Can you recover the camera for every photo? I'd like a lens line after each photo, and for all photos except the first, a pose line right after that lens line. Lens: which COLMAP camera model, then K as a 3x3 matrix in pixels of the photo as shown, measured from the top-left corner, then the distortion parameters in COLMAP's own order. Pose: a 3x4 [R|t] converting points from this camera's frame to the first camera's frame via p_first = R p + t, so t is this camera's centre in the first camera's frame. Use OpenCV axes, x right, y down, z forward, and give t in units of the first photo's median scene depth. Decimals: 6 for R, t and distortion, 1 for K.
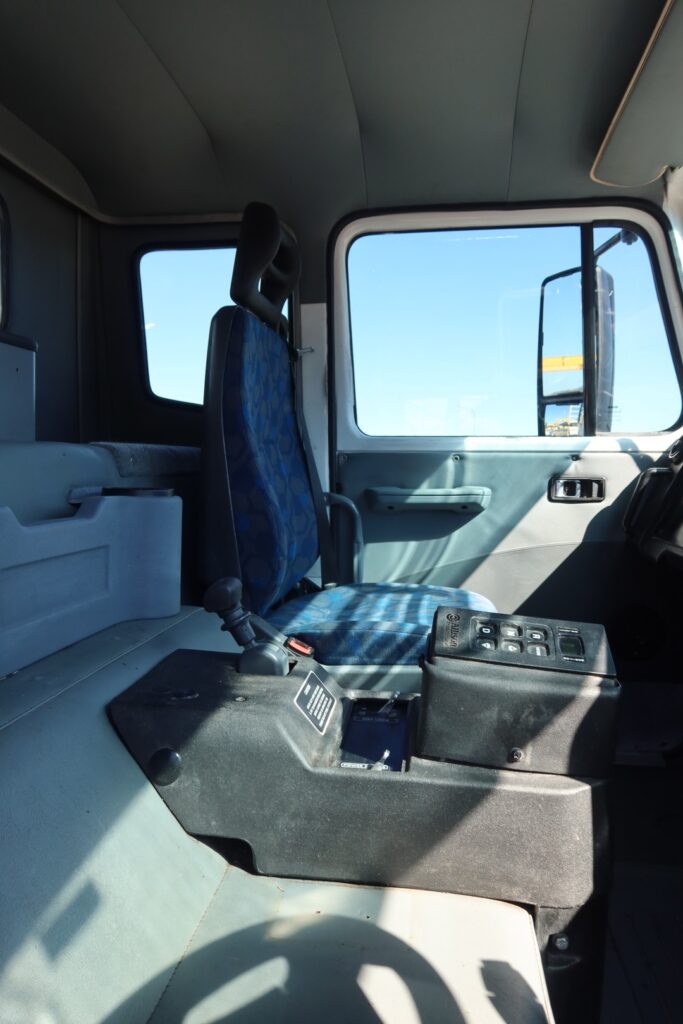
lens RADIAL K [[705.4, 0, 346.6], [0, 705.4, 507.4], [0, 0, 1]] dist [-0.023036, -0.000645]
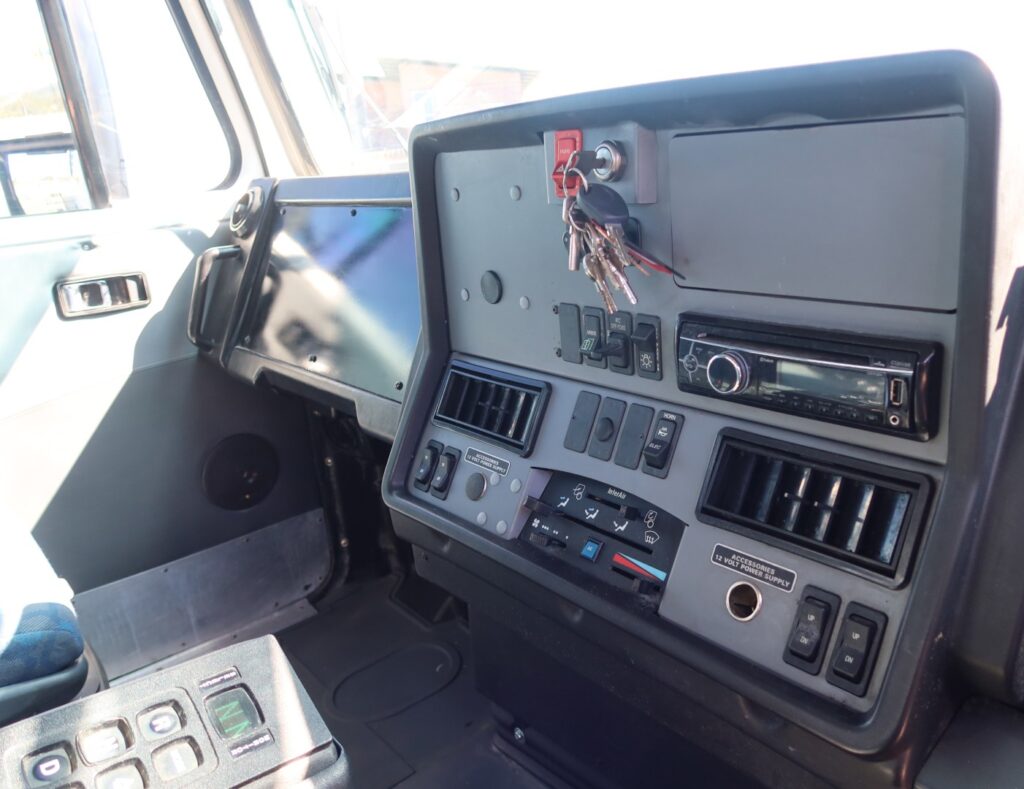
lens RADIAL K [[796.0, 0, 596.0], [0, 796.0, 395.4], [0, 0, 1]] dist [-0.024030, -0.004067]
pose [[0.620763, -0.274682, 0.734305, 0.051474], [0.120649, 0.958928, 0.256712, -0.070181], [-0.774659, -0.070764, 0.628407, 0.190038]]
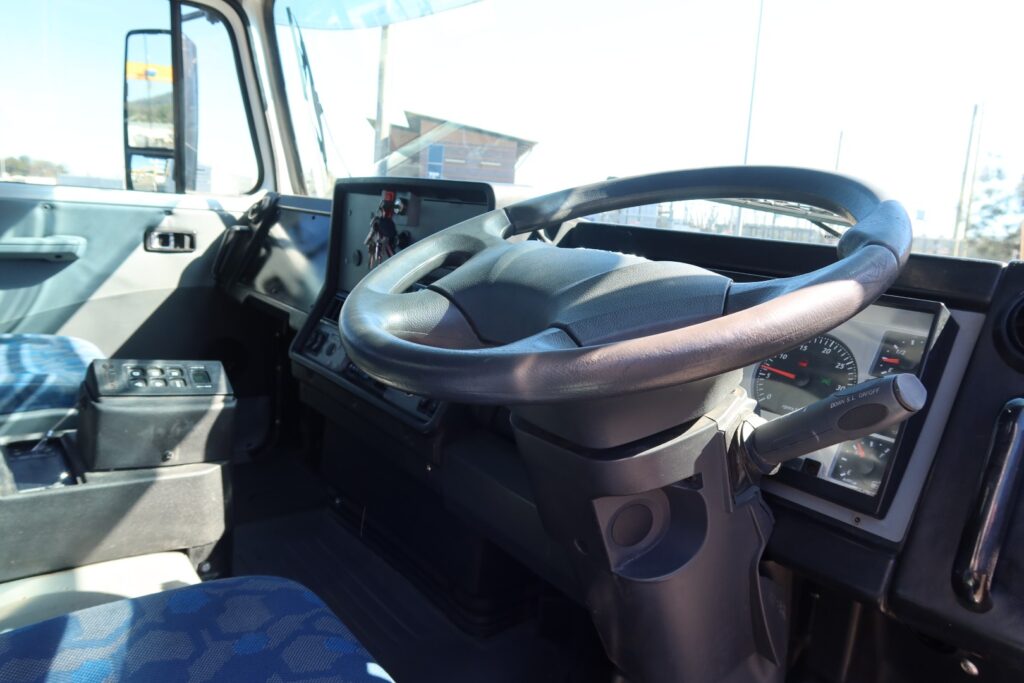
lens RADIAL K [[705.4, 0, 514.1], [0, 705.4, 343.4], [0, 0, 1]] dist [-0.023036, -0.000645]
pose [[0.691142, -0.082535, 0.717991, -0.120915], [-0.033669, 0.988702, 0.146065, -0.048072], [-0.721935, -0.125125, 0.680554, -0.200939]]
